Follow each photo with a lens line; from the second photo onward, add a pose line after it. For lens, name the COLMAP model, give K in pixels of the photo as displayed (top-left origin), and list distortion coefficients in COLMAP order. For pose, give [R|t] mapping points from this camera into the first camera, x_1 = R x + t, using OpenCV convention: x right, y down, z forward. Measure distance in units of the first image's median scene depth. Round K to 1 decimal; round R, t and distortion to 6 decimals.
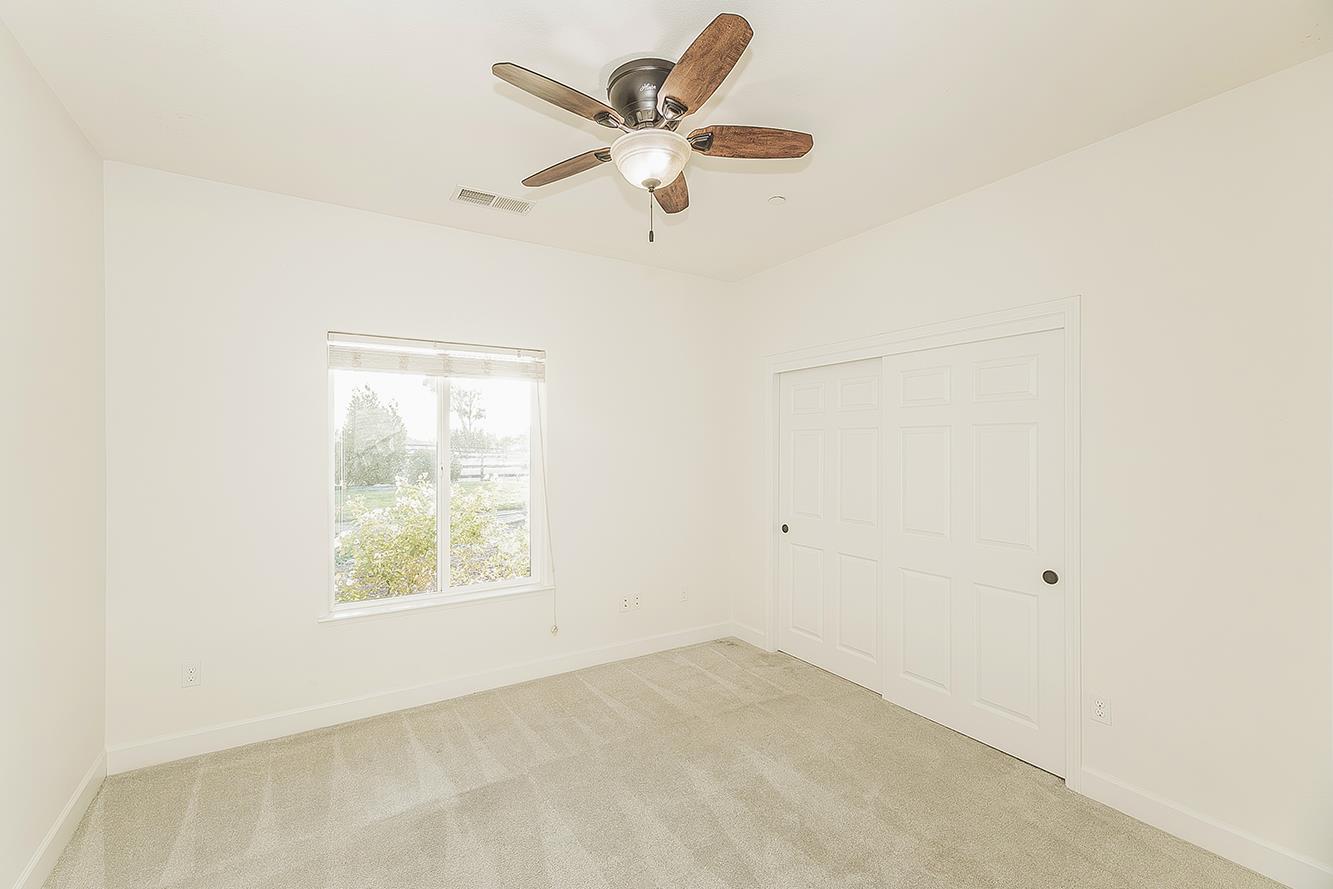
lens RADIAL K [[578.8, 0, 681.9], [0, 578.8, 446.0], [0, 0, 1]] dist [0.000584, -0.000127]
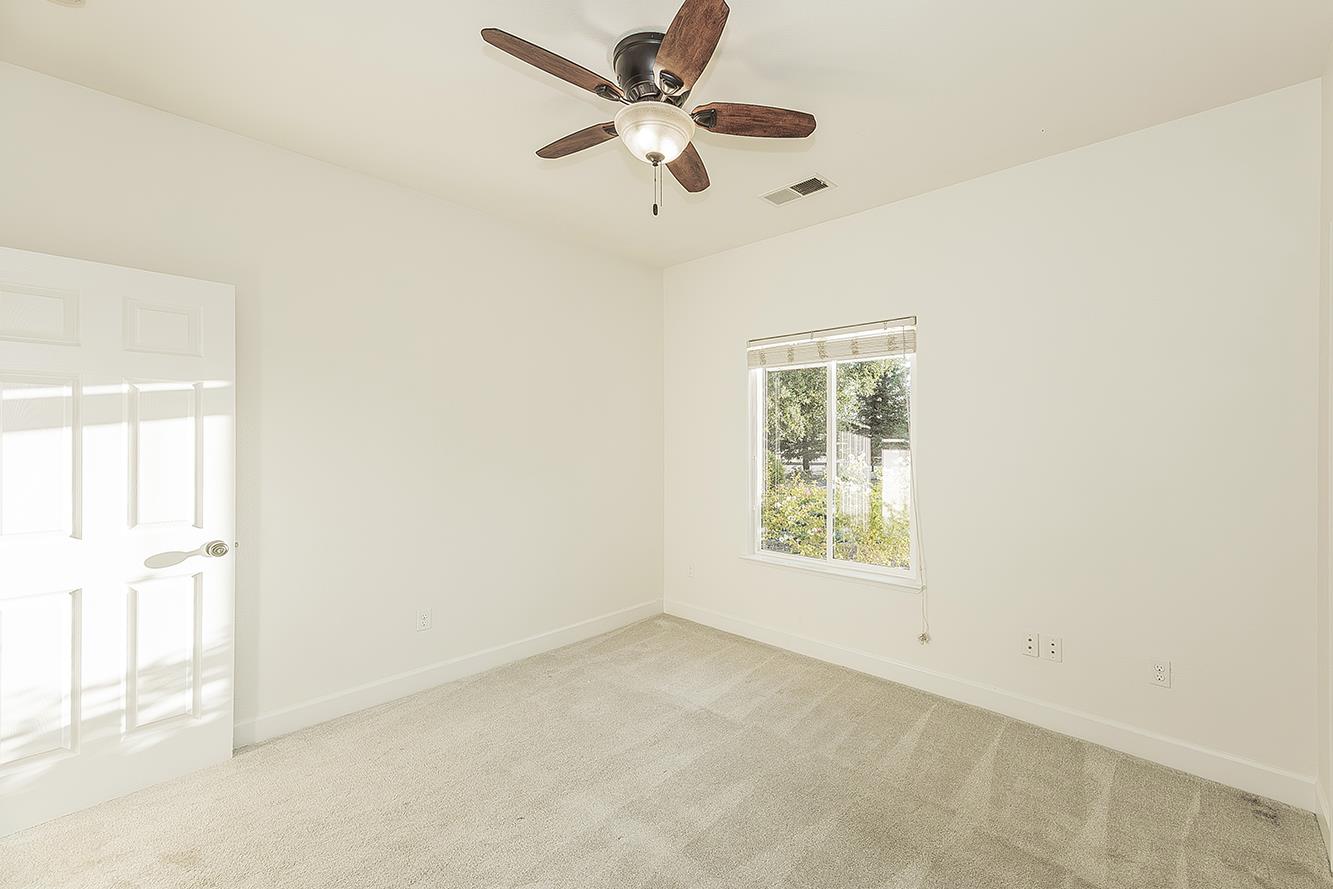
lens RADIAL K [[578.8, 0, 681.9], [0, 578.8, 446.0], [0, 0, 1]] dist [0.000584, -0.000127]
pose [[0.219627, 0.008881, -0.975543, 0.673054], [-0.004241, 0.999958, 0.008148, 0.032653], [0.975575, 0.002347, 0.219656, 0.581571]]
